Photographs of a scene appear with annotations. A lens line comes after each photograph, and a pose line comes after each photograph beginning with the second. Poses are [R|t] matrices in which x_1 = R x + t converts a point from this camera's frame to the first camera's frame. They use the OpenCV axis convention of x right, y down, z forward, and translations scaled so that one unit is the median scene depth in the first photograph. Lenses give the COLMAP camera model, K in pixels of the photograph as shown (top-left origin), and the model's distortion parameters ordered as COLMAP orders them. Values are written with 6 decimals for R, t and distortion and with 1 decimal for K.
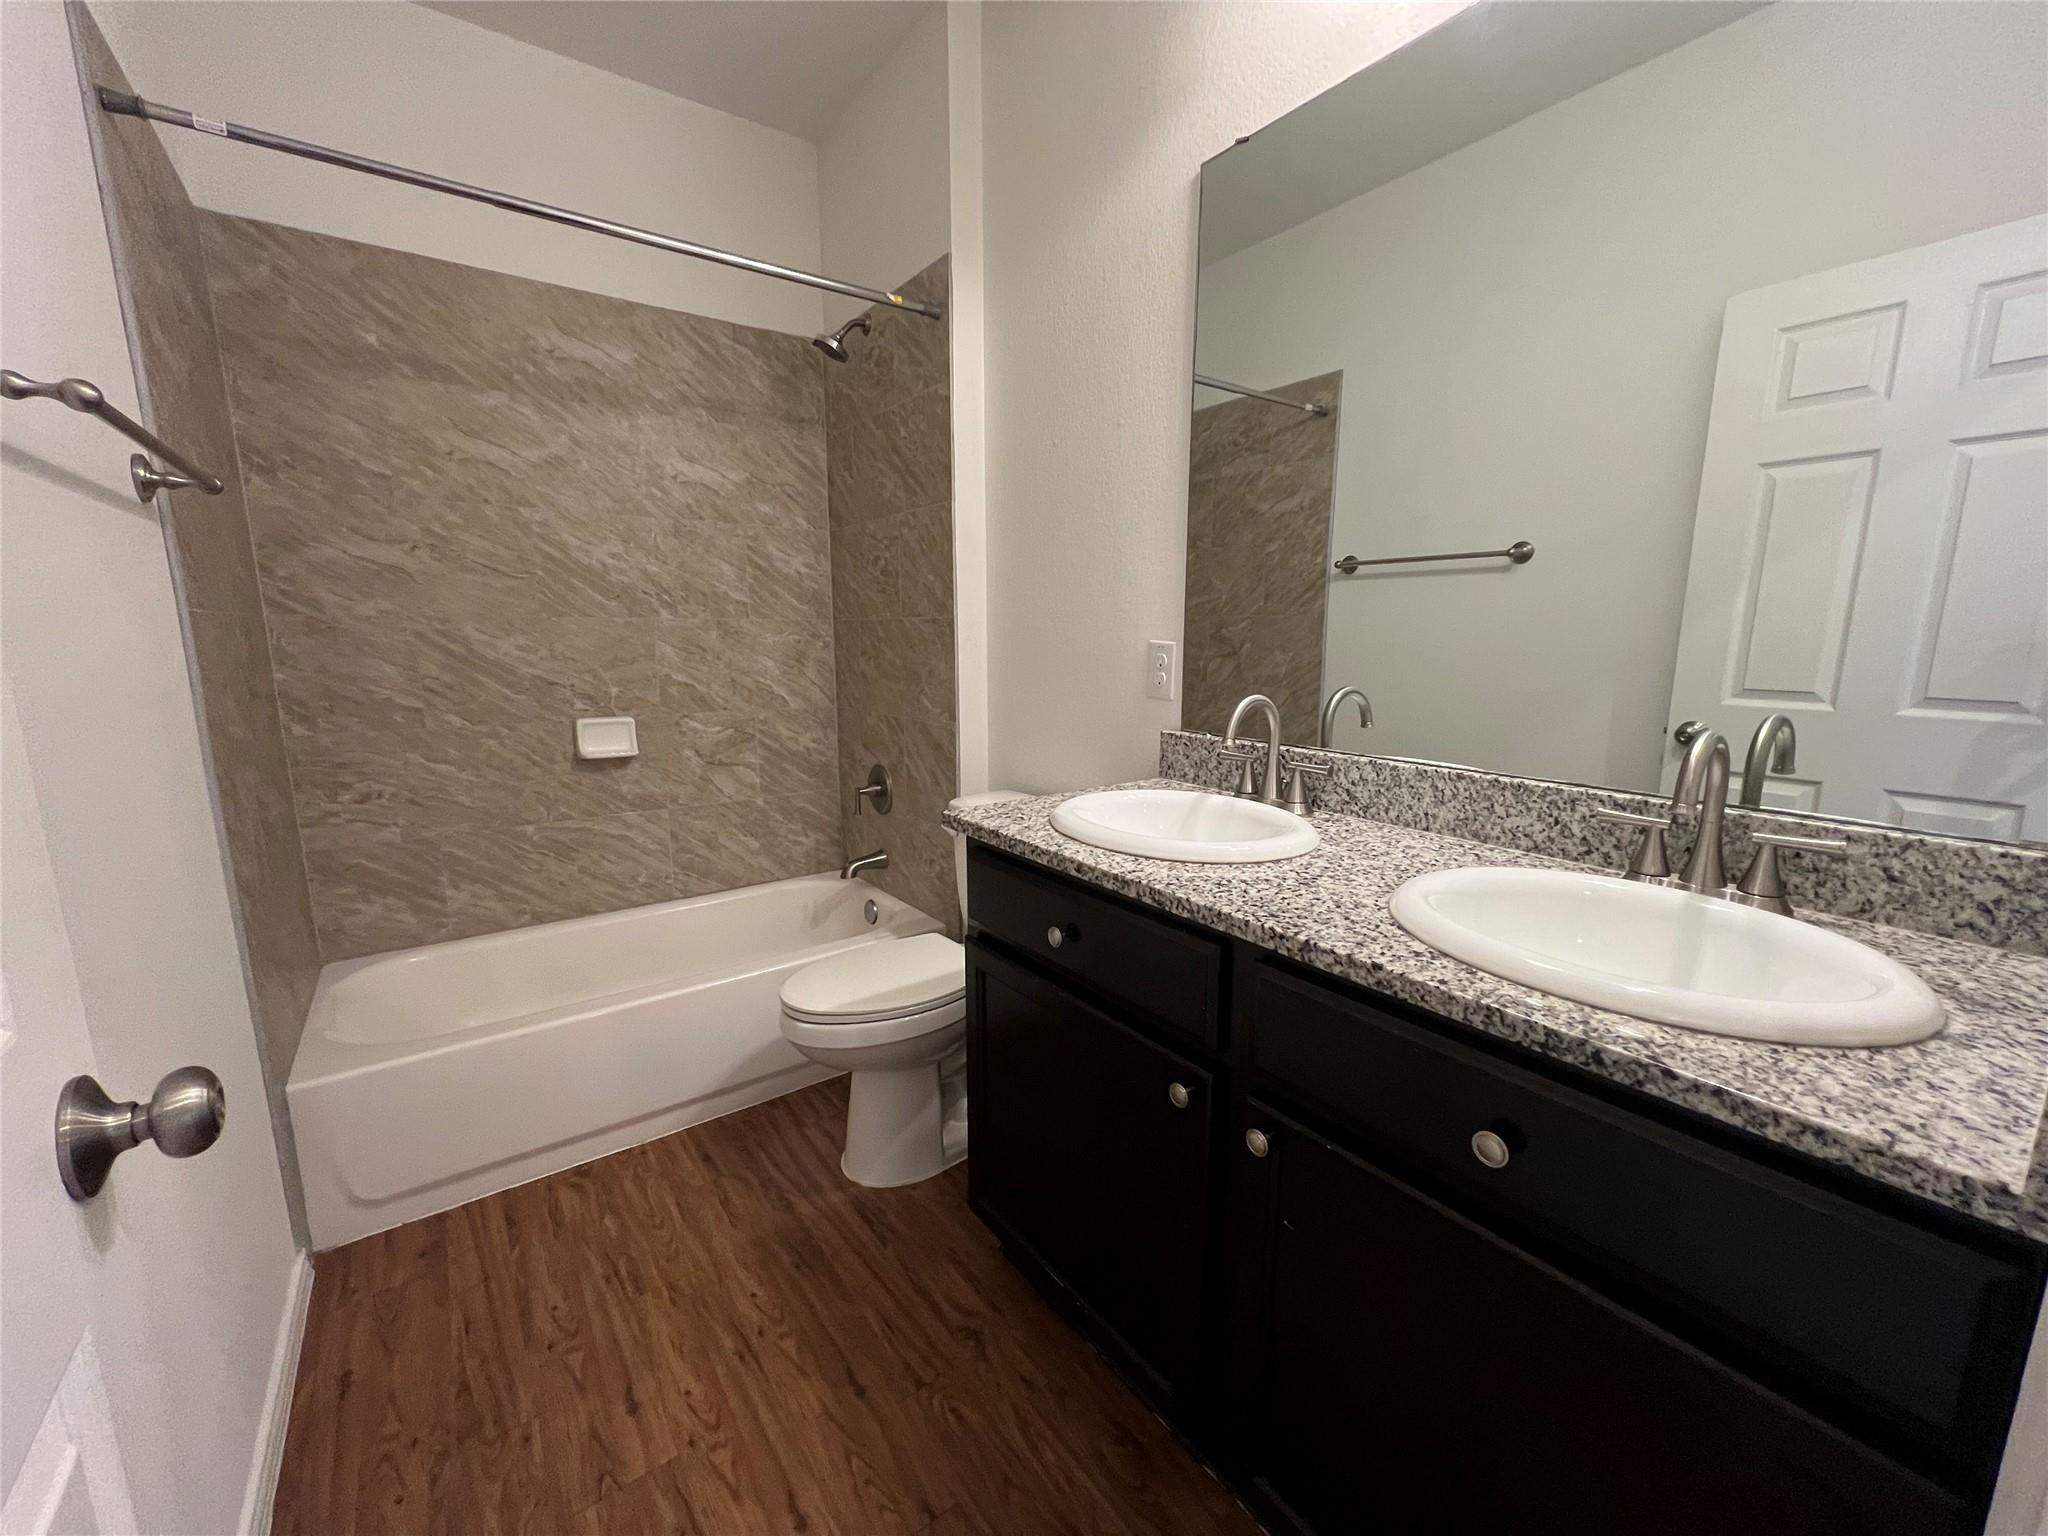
lens RADIAL K [[811.1, 0, 1012.9], [0, 811.1, 766.7], [0, 0, 1]] dist [0.002033, 0.000053]
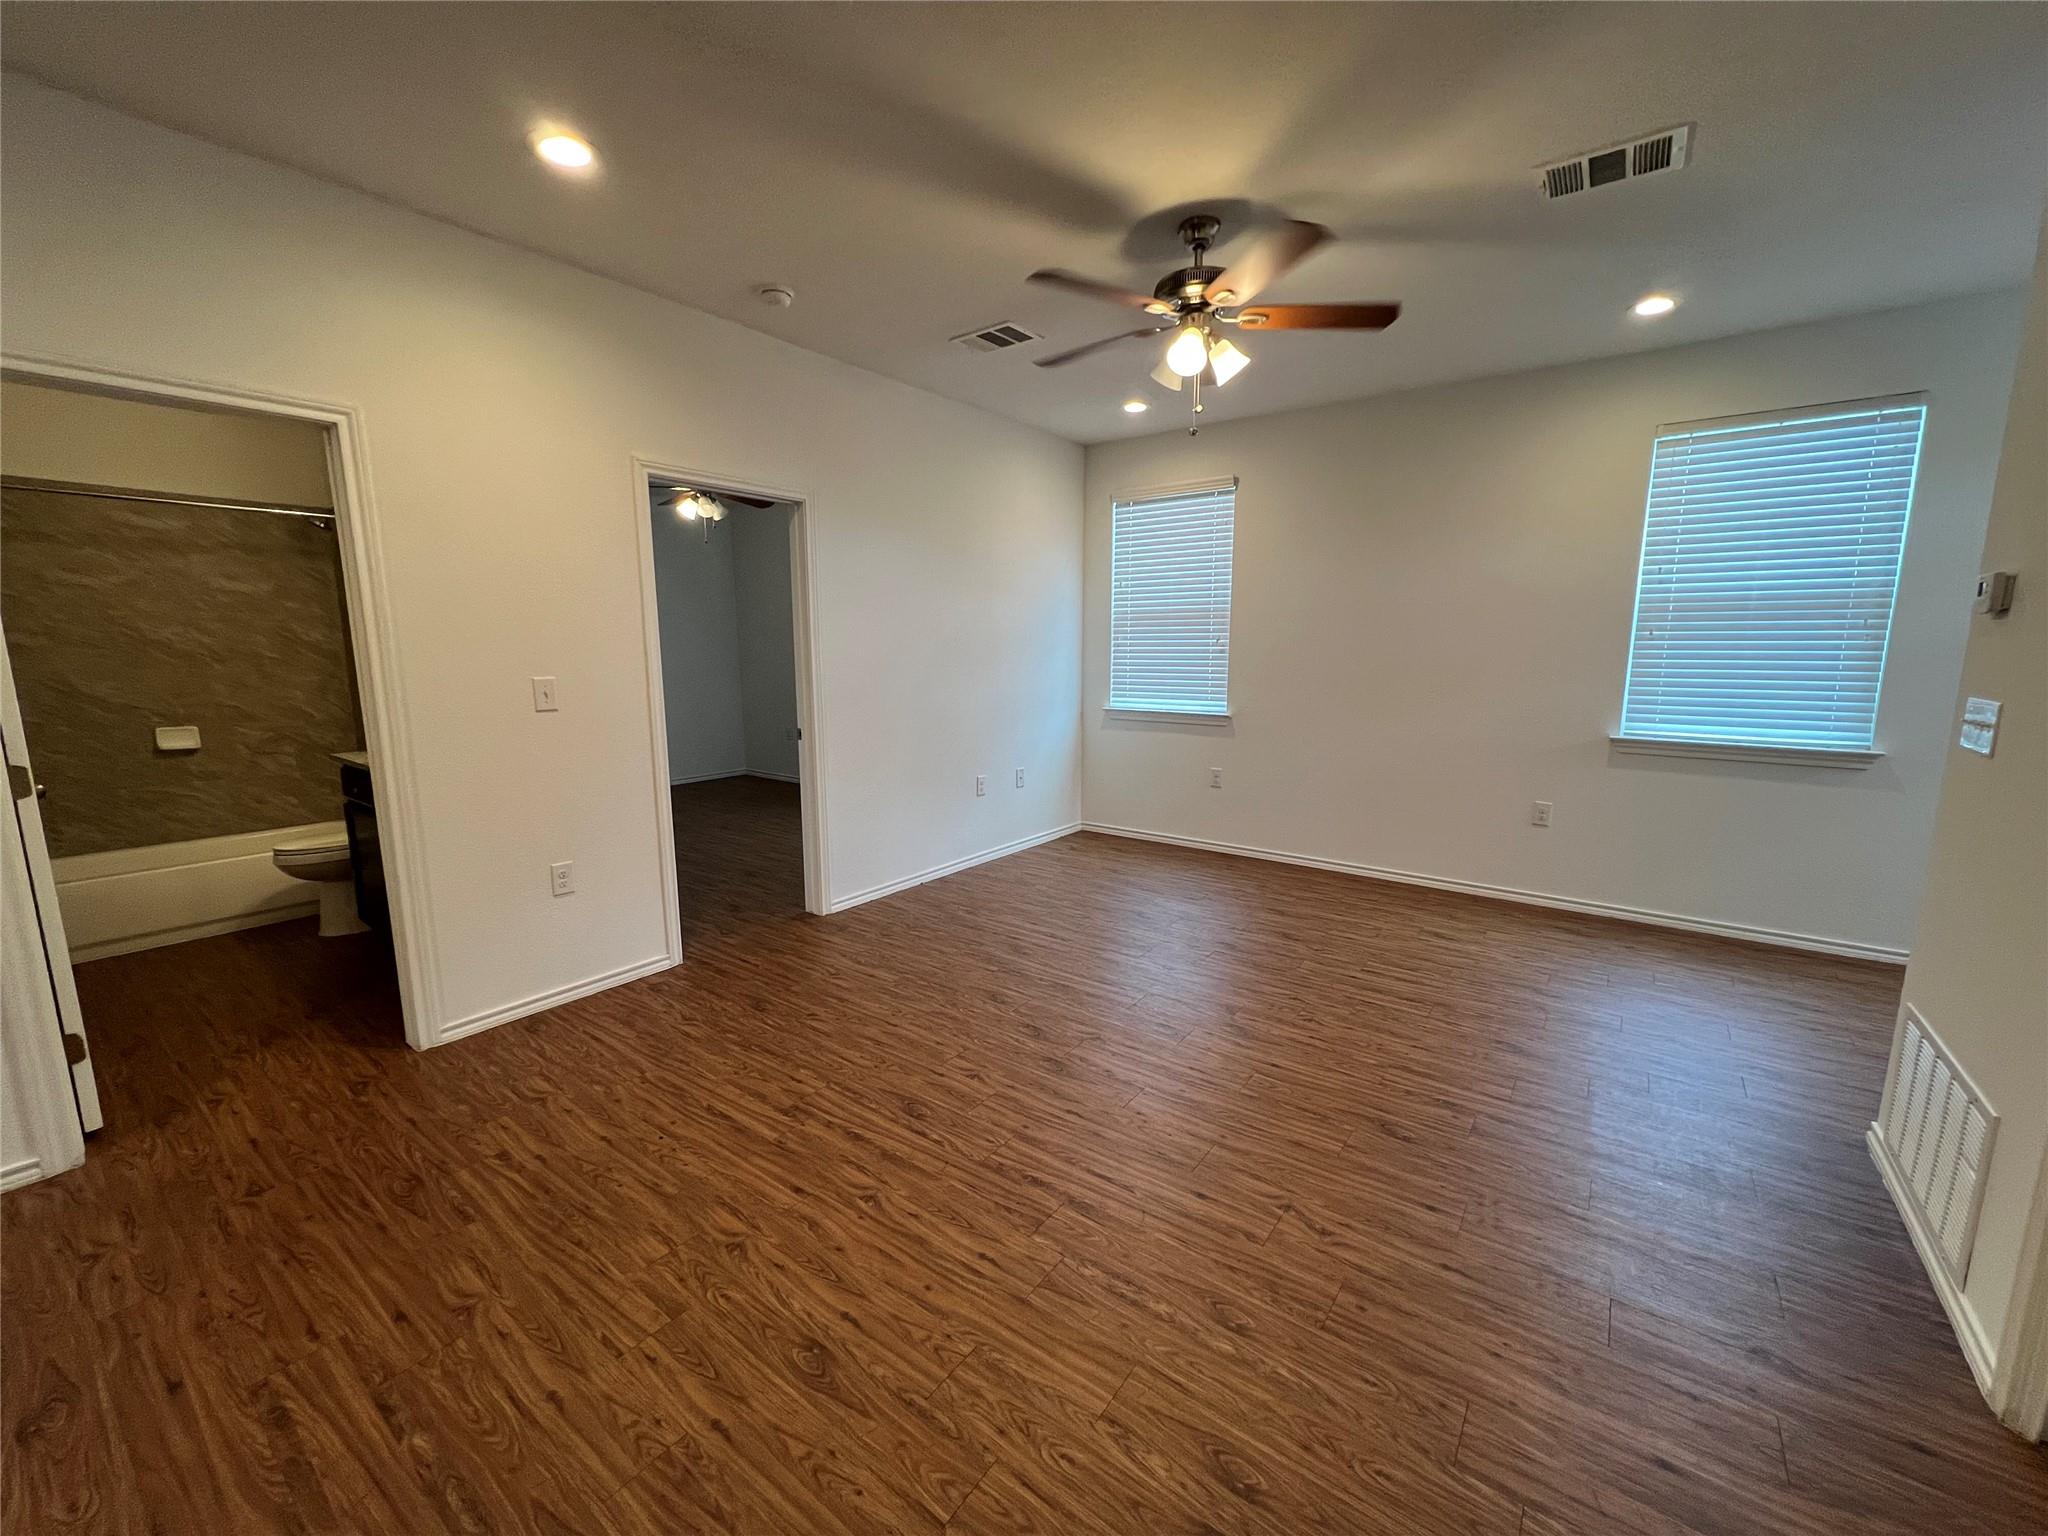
lens RADIAL K [[811.1, 0, 1017.3], [0, 811.1, 775.7], [0, 0, 1]] dist [0.002033, 0.000053]
pose [[0.954997, -0.042197, 0.293598, 0.683390], [0.043318, 0.999058, 0.002685, 0.114810], [-0.293434, 0.010154, 0.955925, -1.156588]]
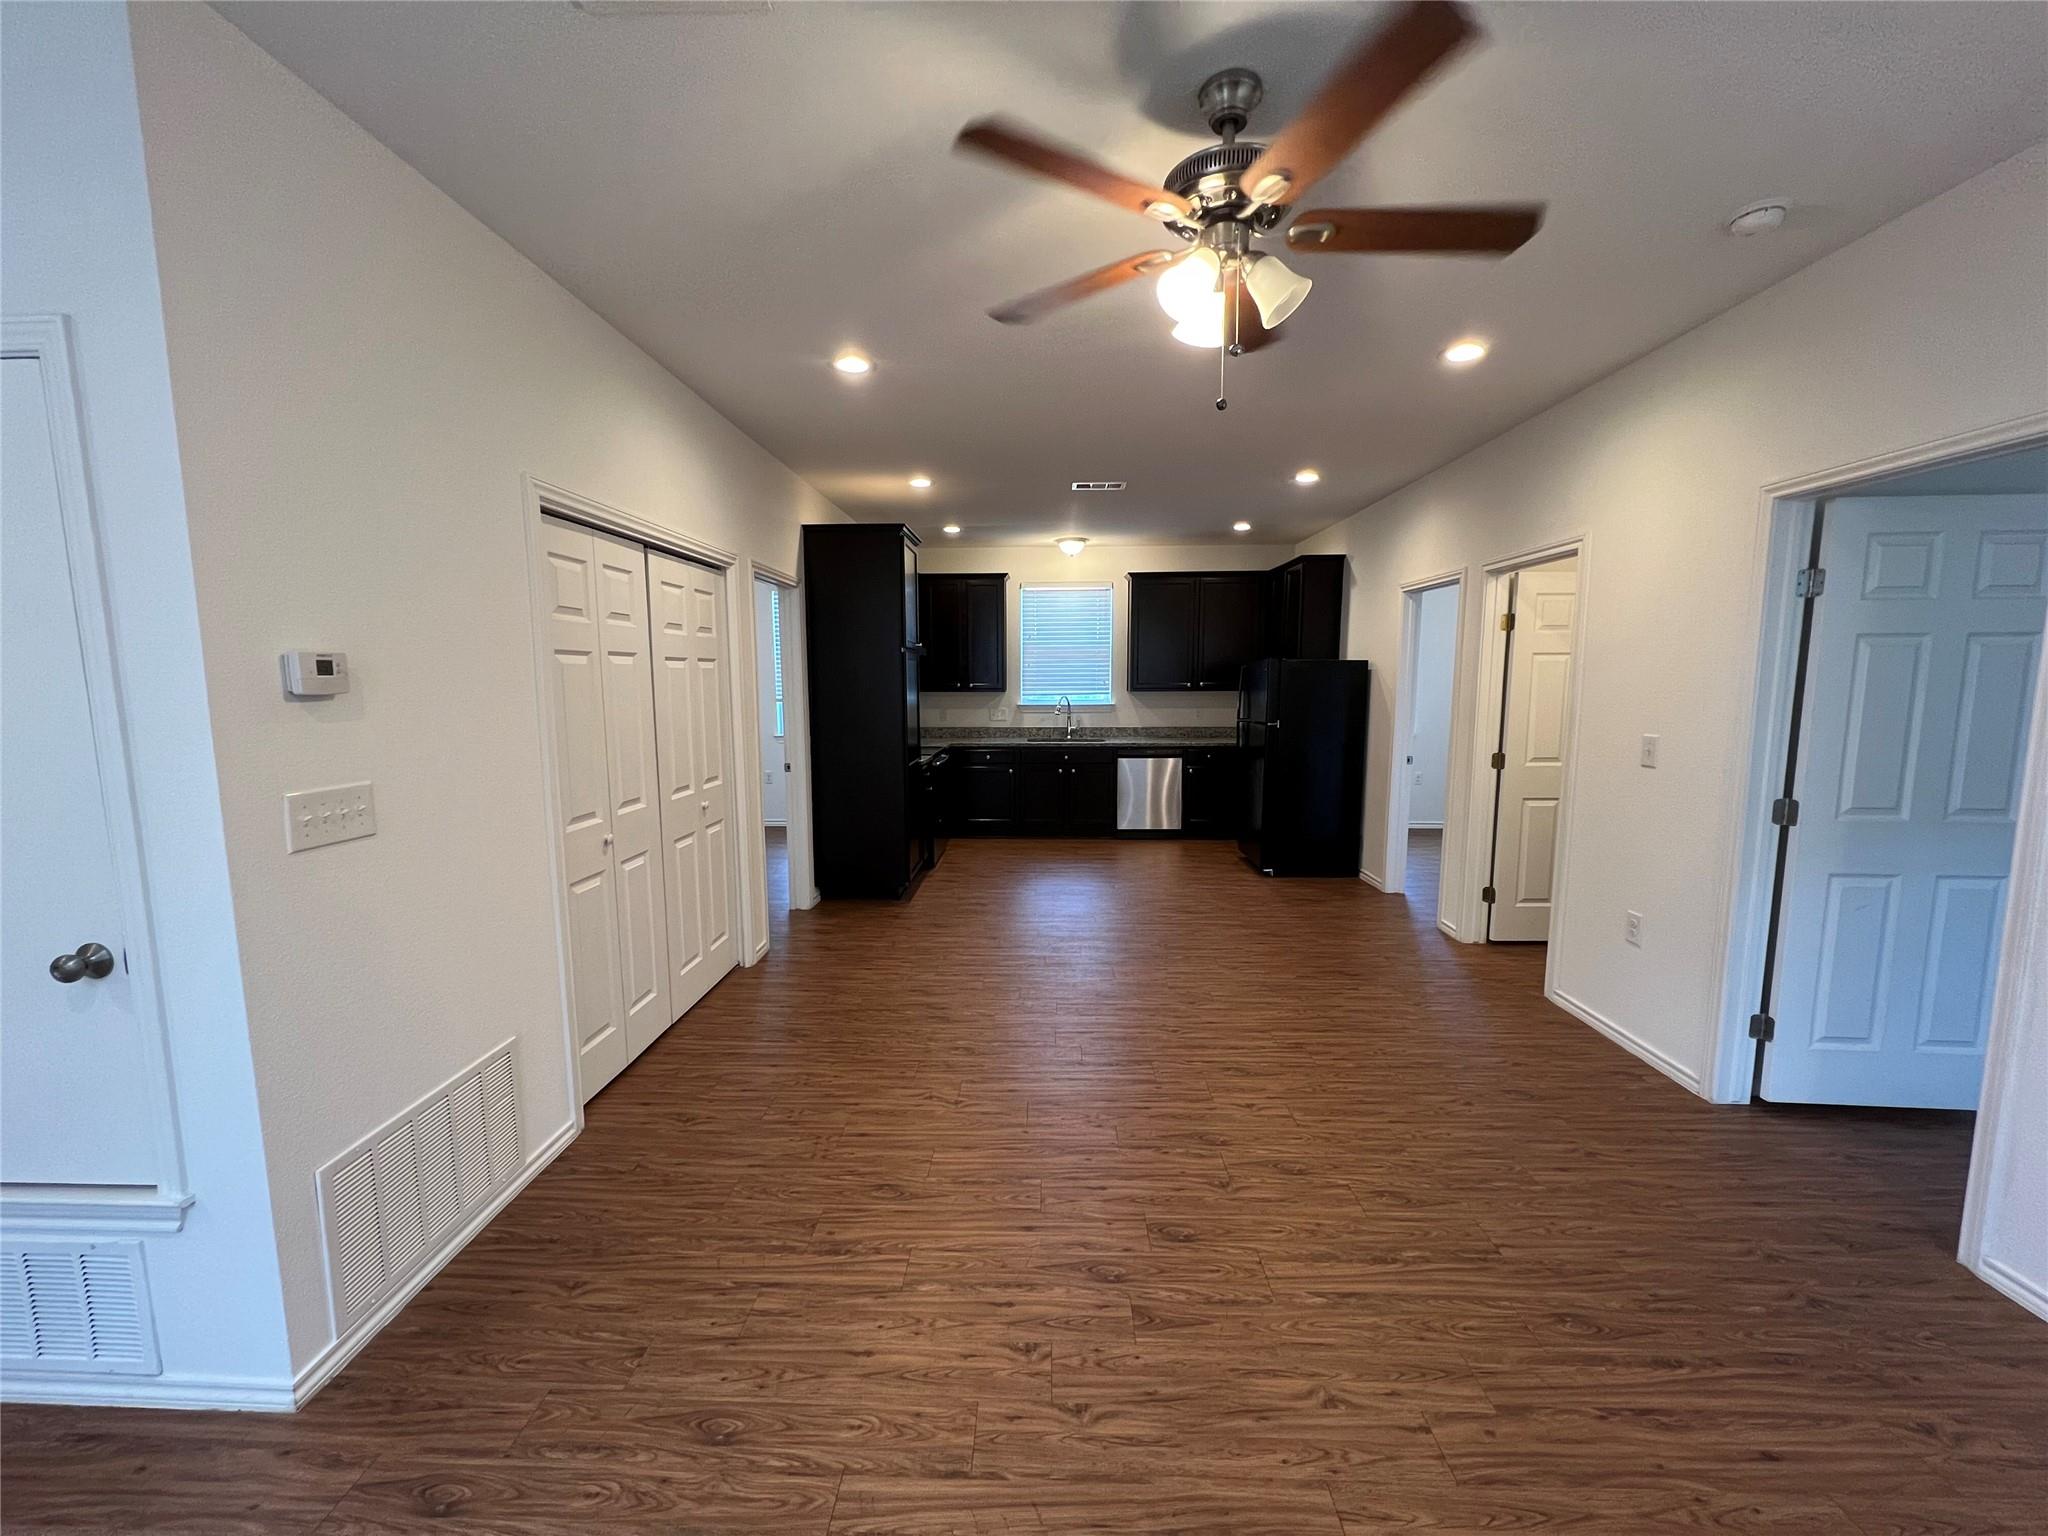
lens RADIAL K [[811.1, 0, 1016.1], [0, 811.1, 775.4], [0, 0, 1]] dist [0.002033, 0.000053]
pose [[-0.613668, 0.101549, -0.783007, 2.013305], [-0.125580, 0.966518, 0.223770, -0.164155], [0.779514, 0.235650, -0.580368, 0.220749]]
